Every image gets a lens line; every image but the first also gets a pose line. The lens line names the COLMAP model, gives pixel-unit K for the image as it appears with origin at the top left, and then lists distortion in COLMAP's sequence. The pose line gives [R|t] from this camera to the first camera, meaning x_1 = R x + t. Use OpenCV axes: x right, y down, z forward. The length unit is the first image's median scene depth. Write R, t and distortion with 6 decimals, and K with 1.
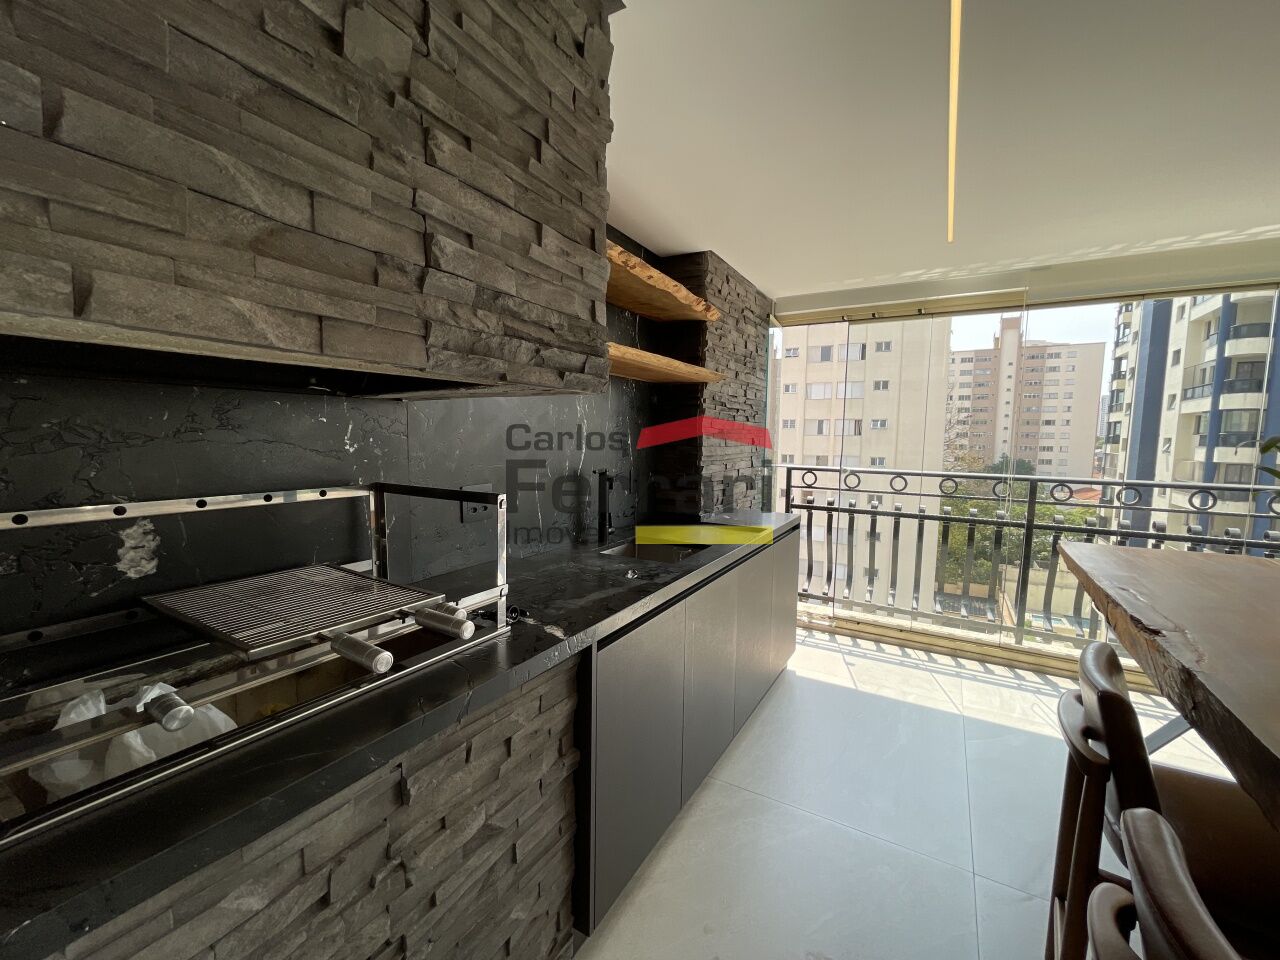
lens RADIAL K [[518.9, 0, 637.3], [0, 518.9, 480.3], [0, 0, 1]] dist [-0.003327, 0.001493]
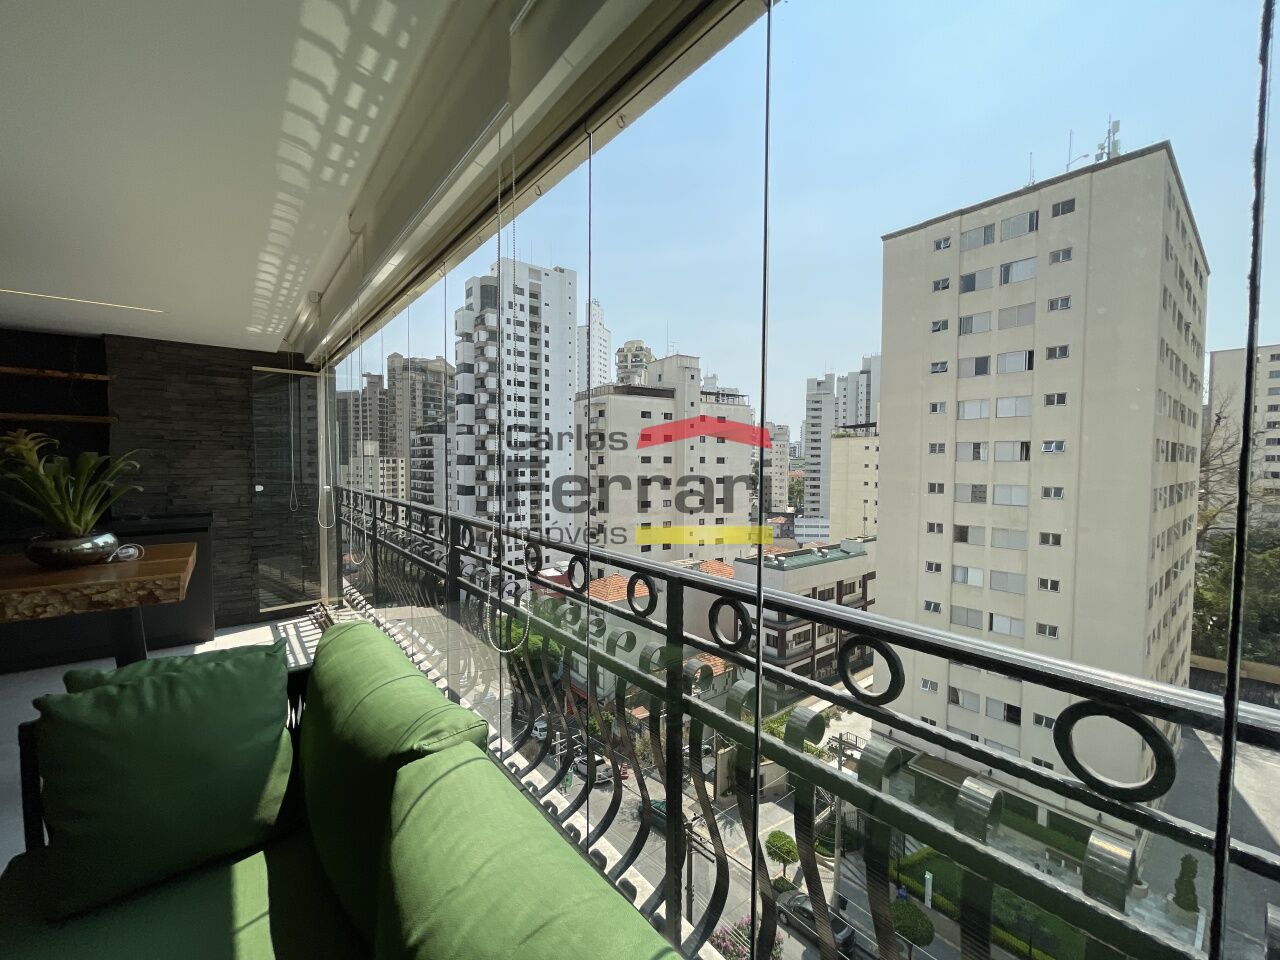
lens RADIAL K [[518.9, 0, 640.7], [0, 518.9, 482.4], [0, 0, 1]] dist [-0.003327, 0.001493]
pose [[0.935243, 0.005123, -0.353970, 0.148949], [-0.023017, 0.998660, -0.046361, 0.000506], [0.353258, 0.051506, 0.934107, 0.014325]]
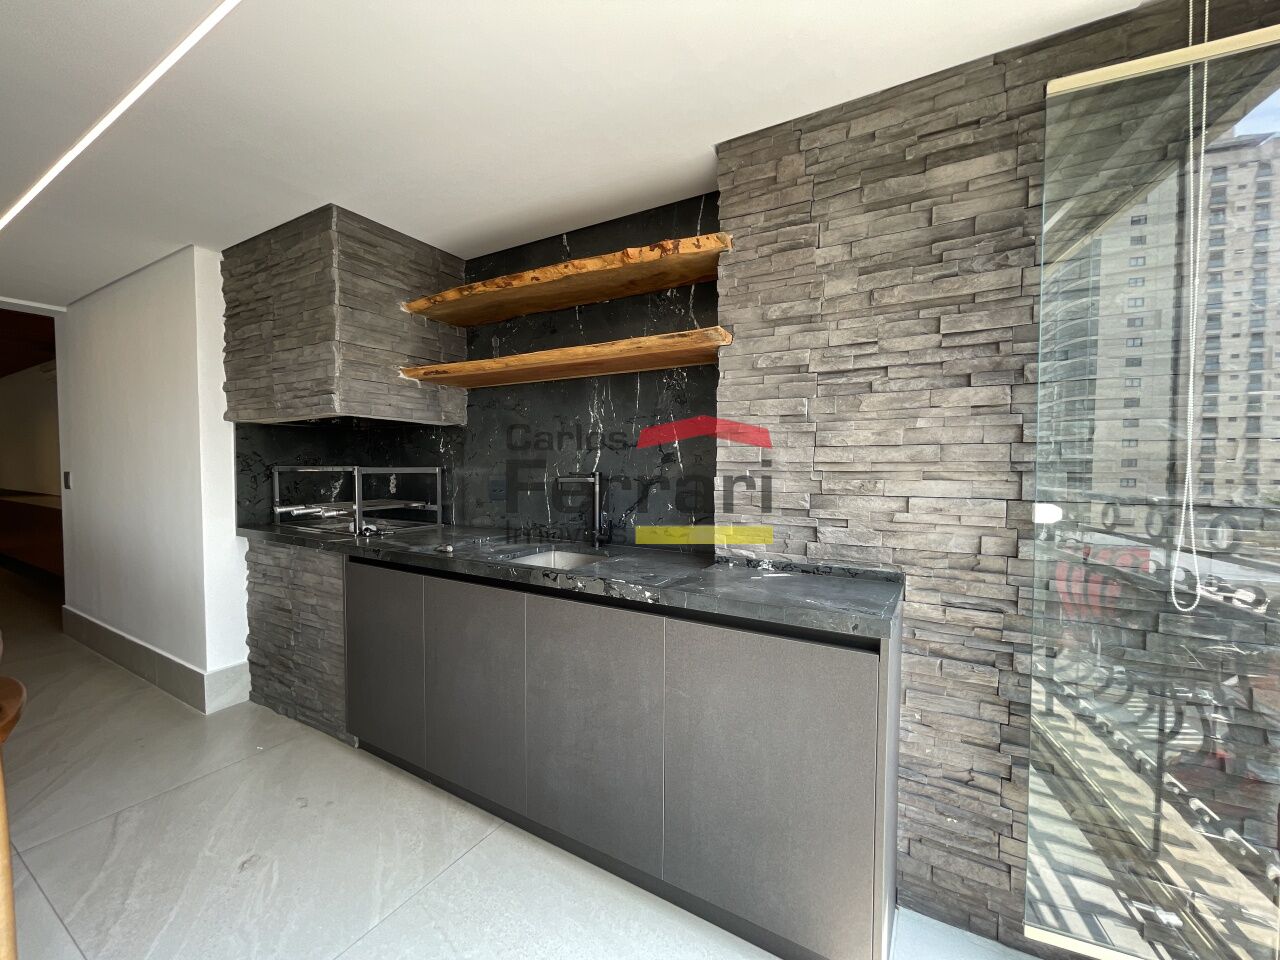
lens RADIAL K [[518.9, 0, 642.3], [0, 518.9, 485.4], [0, 0, 1]] dist [-0.003327, 0.001493]
pose [[0.003165, 0.026464, -0.999645, 0.057773], [-0.091987, 0.995419, 0.026061, -0.001960], [0.995755, 0.091872, 0.005585, 0.068308]]
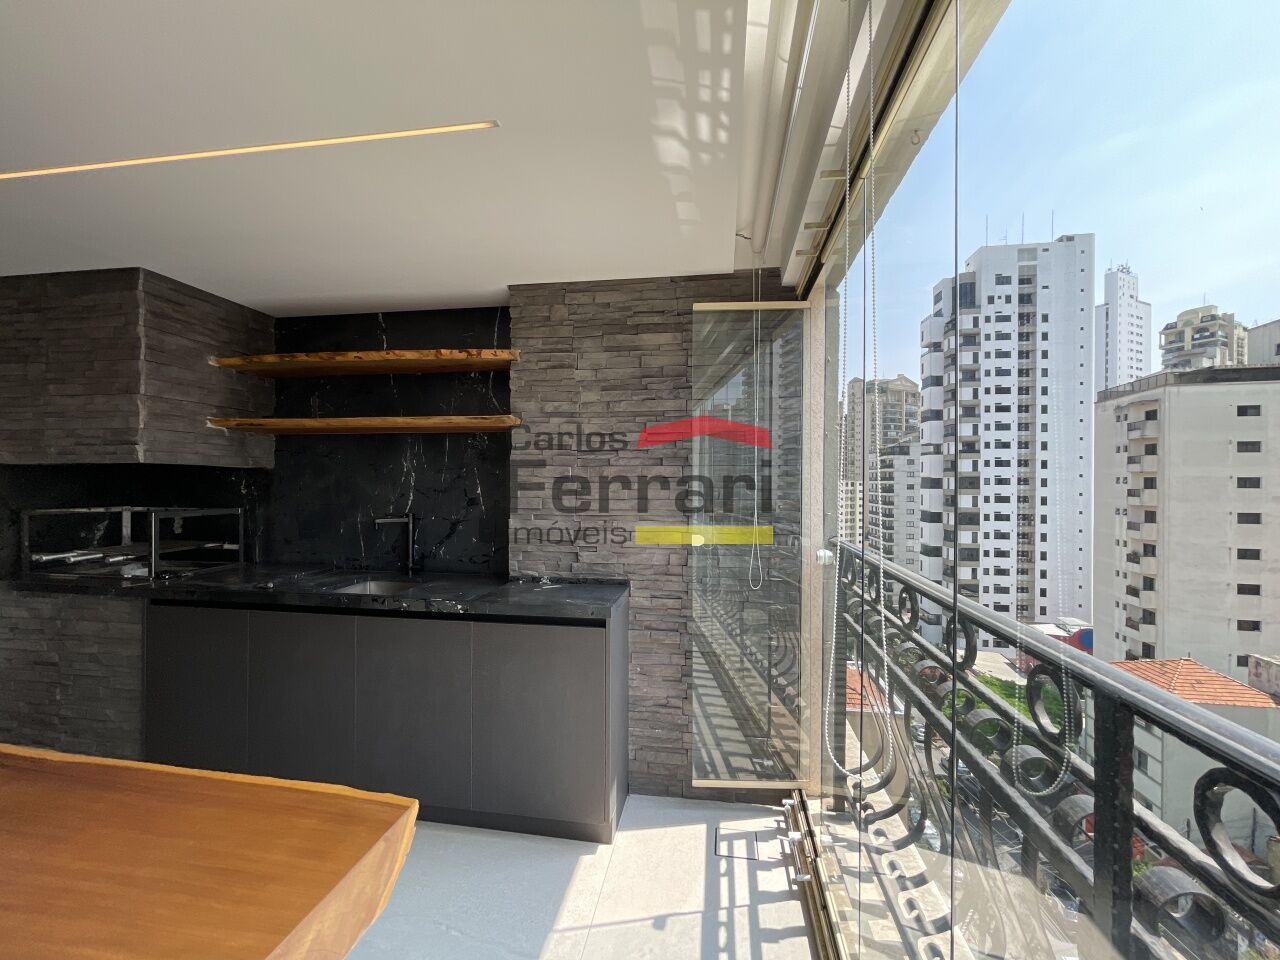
lens RADIAL K [[518.9, 0, 642.8], [0, 518.9, 480.7], [0, 0, 1]] dist [-0.003327, 0.001493]
pose [[0.373498, -0.014531, -0.927517, 0.078246], [-0.081118, 0.995535, -0.048261, -0.005207], [0.924077, 0.093263, 0.370652, 0.065942]]
